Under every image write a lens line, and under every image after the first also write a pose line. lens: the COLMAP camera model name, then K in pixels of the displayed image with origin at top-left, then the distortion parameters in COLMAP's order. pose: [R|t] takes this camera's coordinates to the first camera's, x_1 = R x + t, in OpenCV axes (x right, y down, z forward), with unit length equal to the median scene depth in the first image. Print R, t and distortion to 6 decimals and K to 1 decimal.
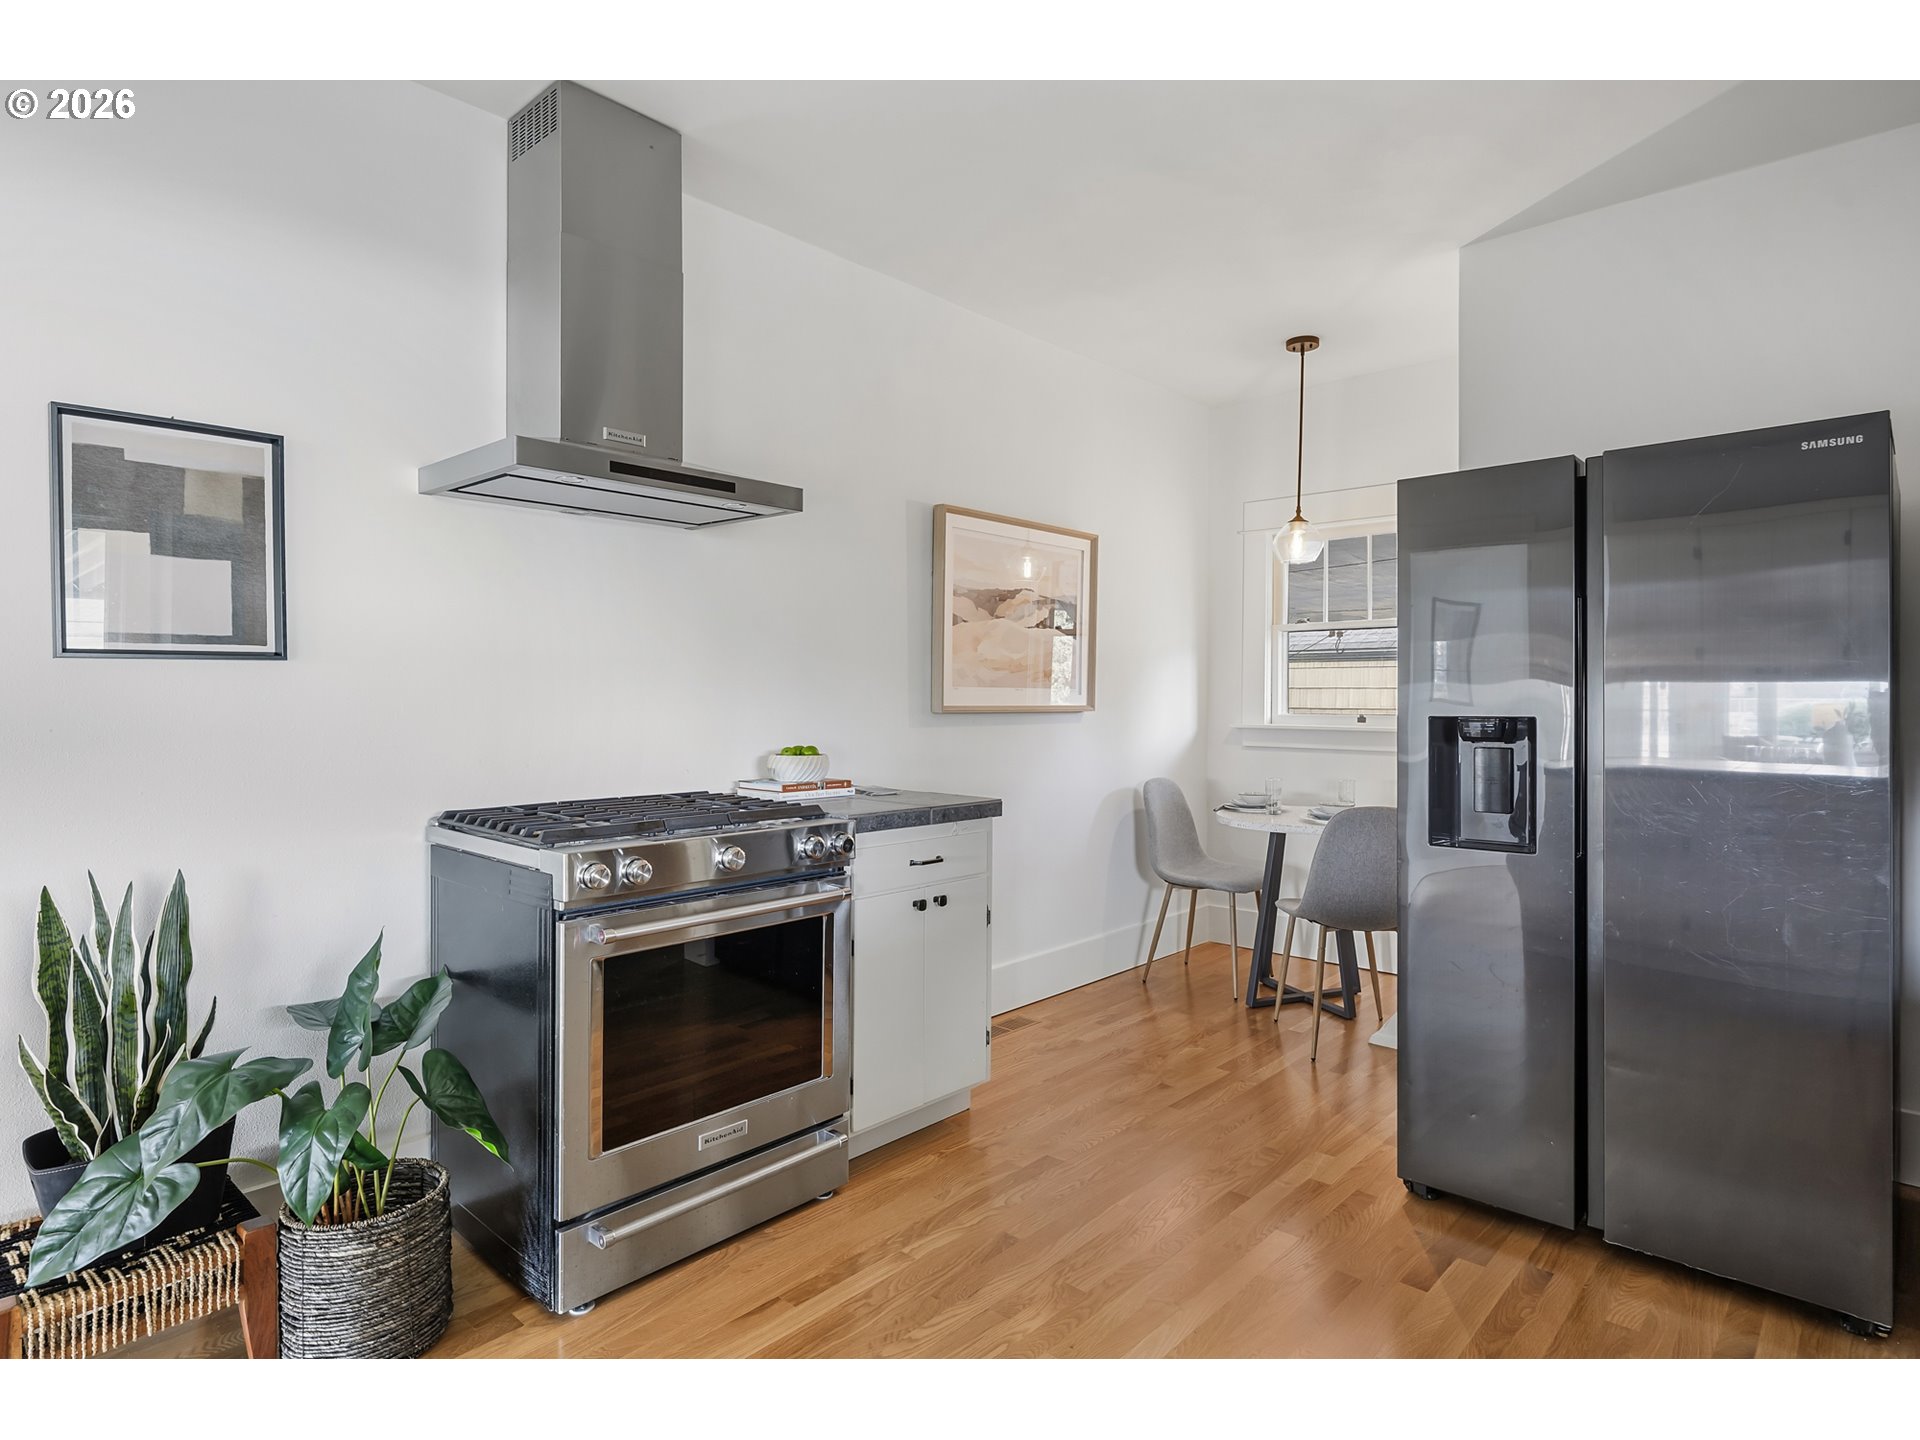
lens RADIAL K [[996.1, 0, 967.5], [0, 996.1, 692.3], [0, 0, 1]] dist [0.003227, 0.000031]
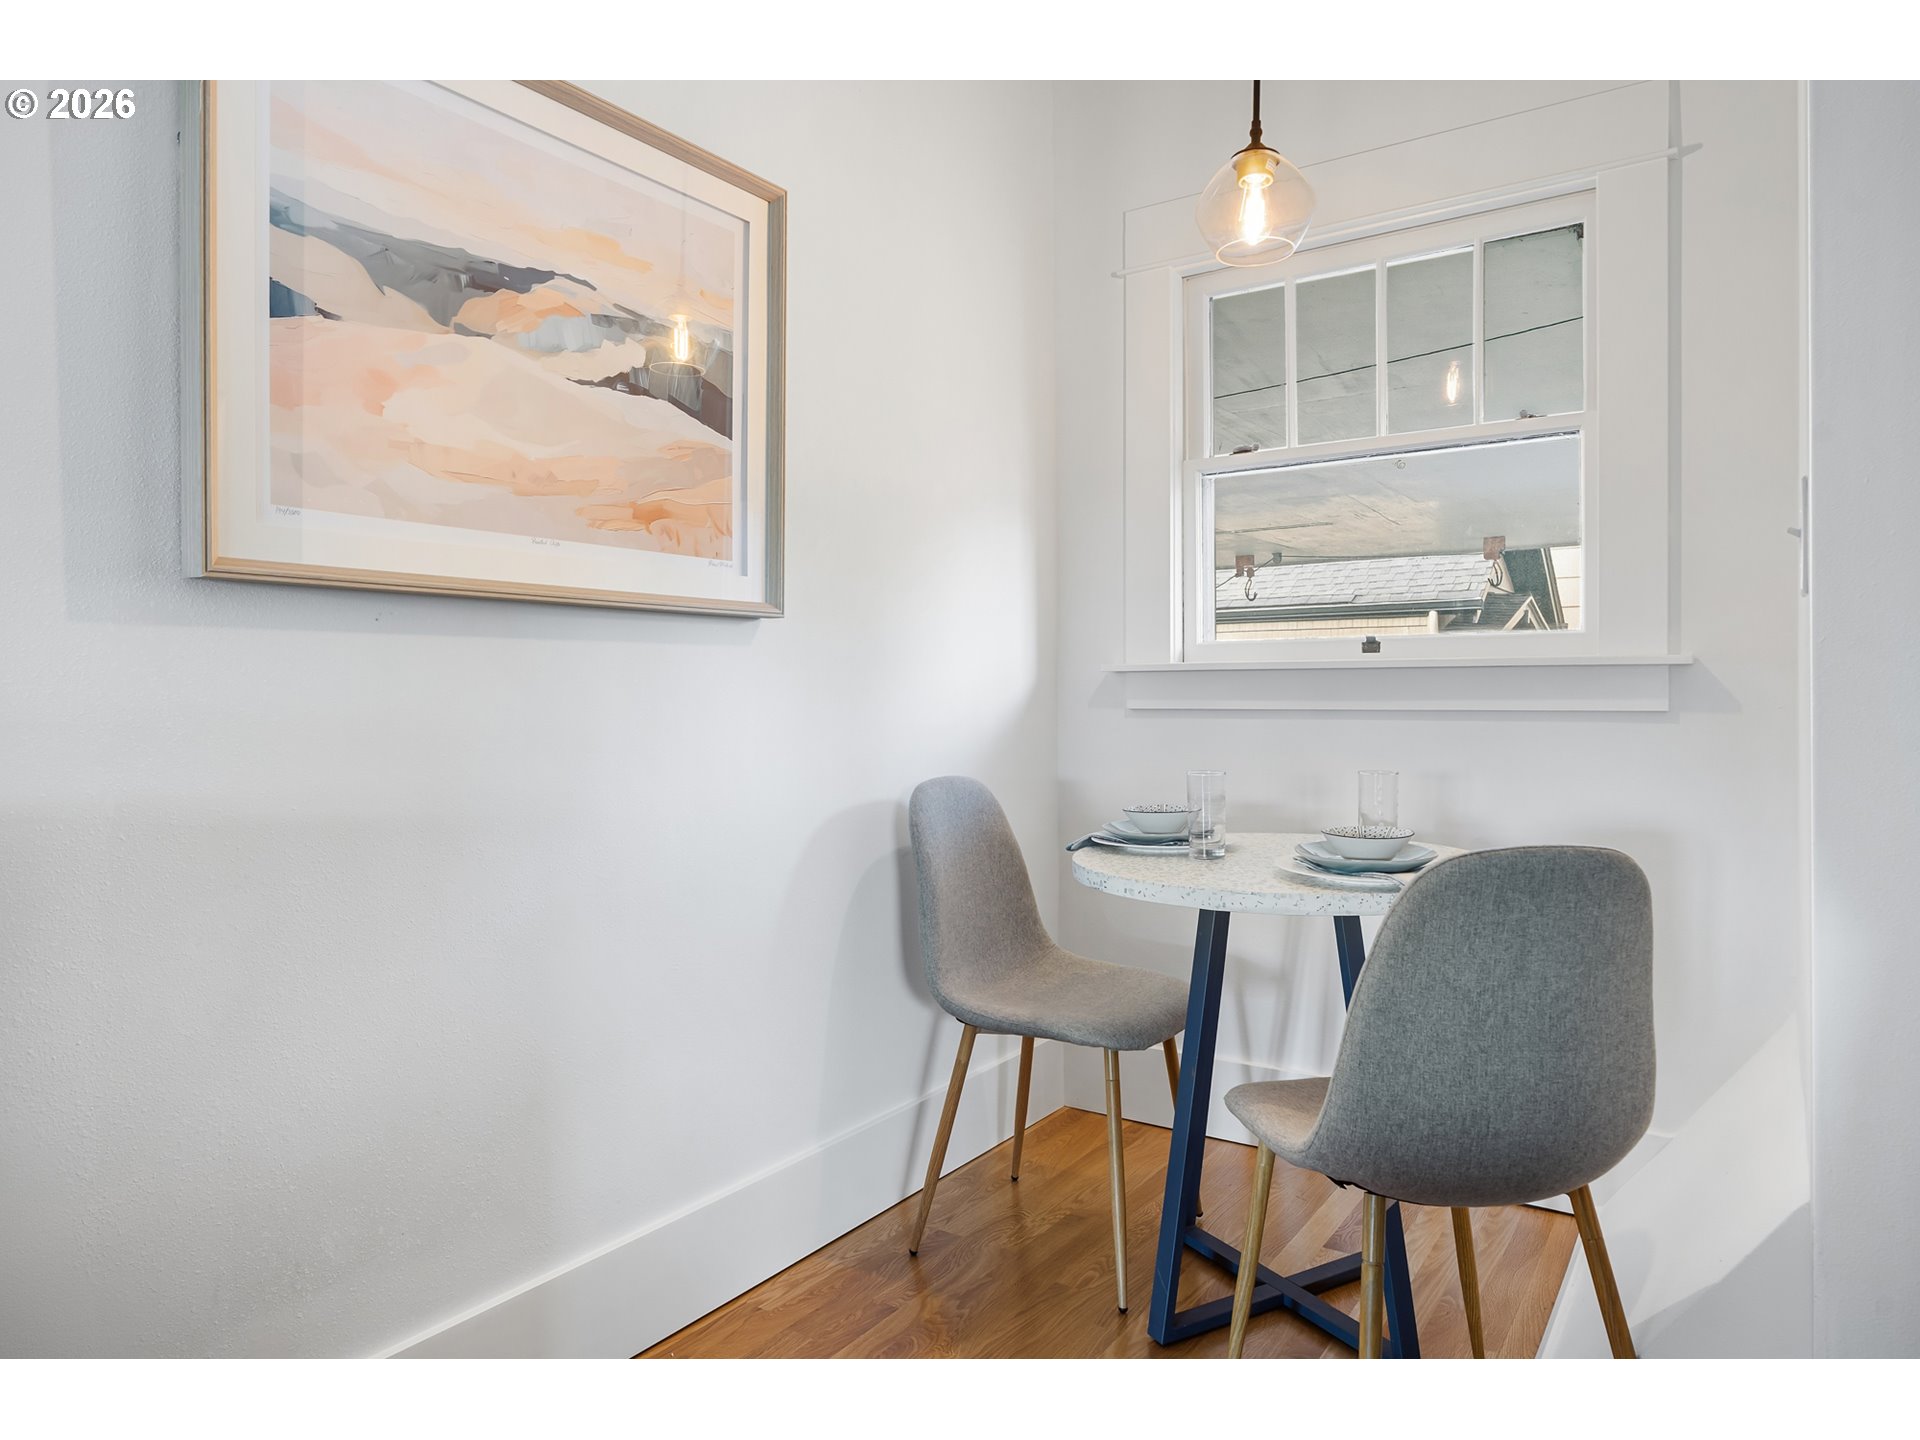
lens RADIAL K [[1185.8, 0, 955.9], [0, 1185.8, 668.9], [0, 0, 1]] dist [-0.002446, -0.000188]
pose [[0.990291, -0.007062, 0.138834, 0.126223], [0.008831, 0.999887, -0.012132, 0.045305], [-0.138732, 0.013240, 0.990241, 0.487814]]
